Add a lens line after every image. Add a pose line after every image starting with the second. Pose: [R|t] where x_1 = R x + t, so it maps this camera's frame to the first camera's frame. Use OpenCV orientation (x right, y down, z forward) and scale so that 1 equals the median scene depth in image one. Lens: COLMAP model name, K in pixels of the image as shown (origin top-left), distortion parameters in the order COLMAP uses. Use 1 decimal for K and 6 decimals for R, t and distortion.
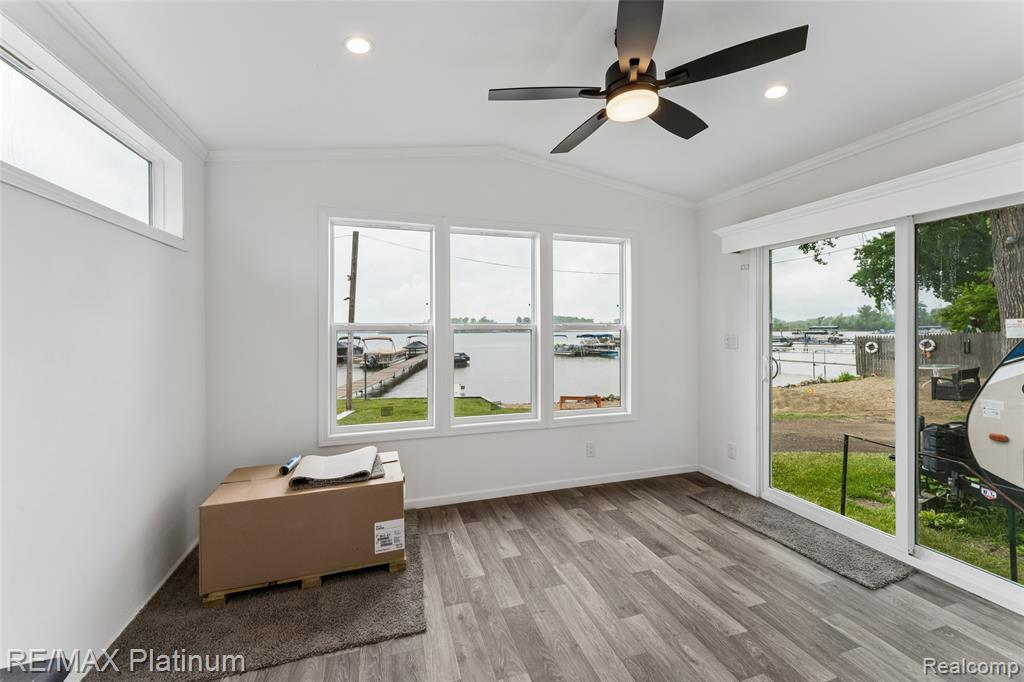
lens RADIAL K [[402.5, 0, 512.0], [0, 402.5, 322.9], [0, 0, 1]] dist [-0.000061, 0.000067]
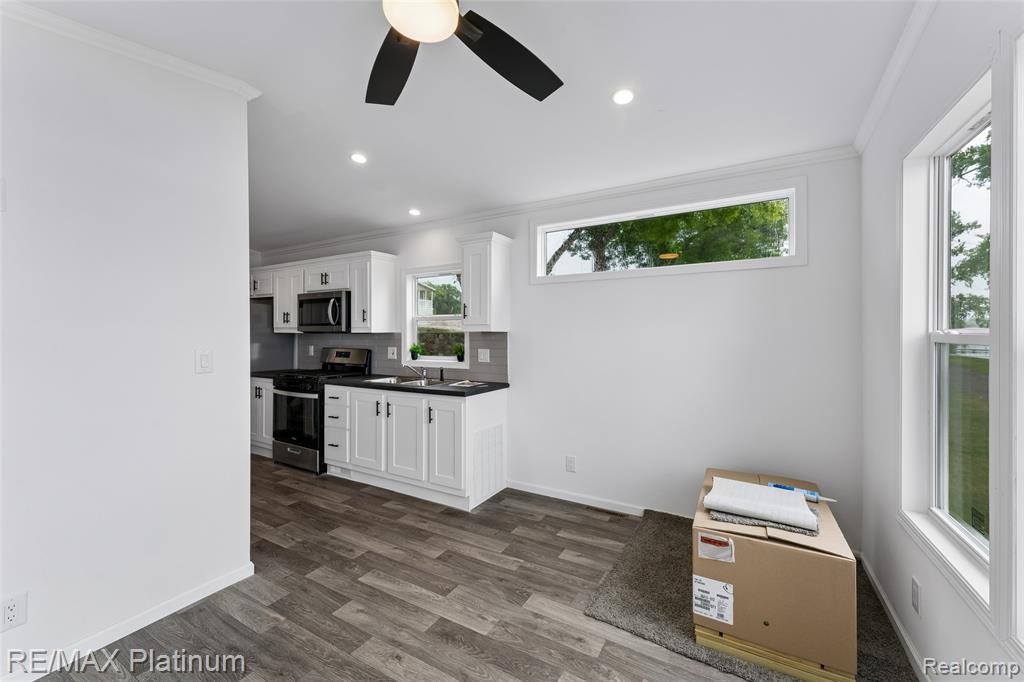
lens RADIAL K [[402.5, 0, 509.8], [0, 402.5, 337.1], [0, 0, 1]] dist [-0.000061, 0.000067]
pose [[-0.731306, 0.020360, -0.681745, 0.920279], [0.012341, 0.999786, 0.016620, -0.005984], [0.681938, 0.003740, -0.731401, 1.911892]]
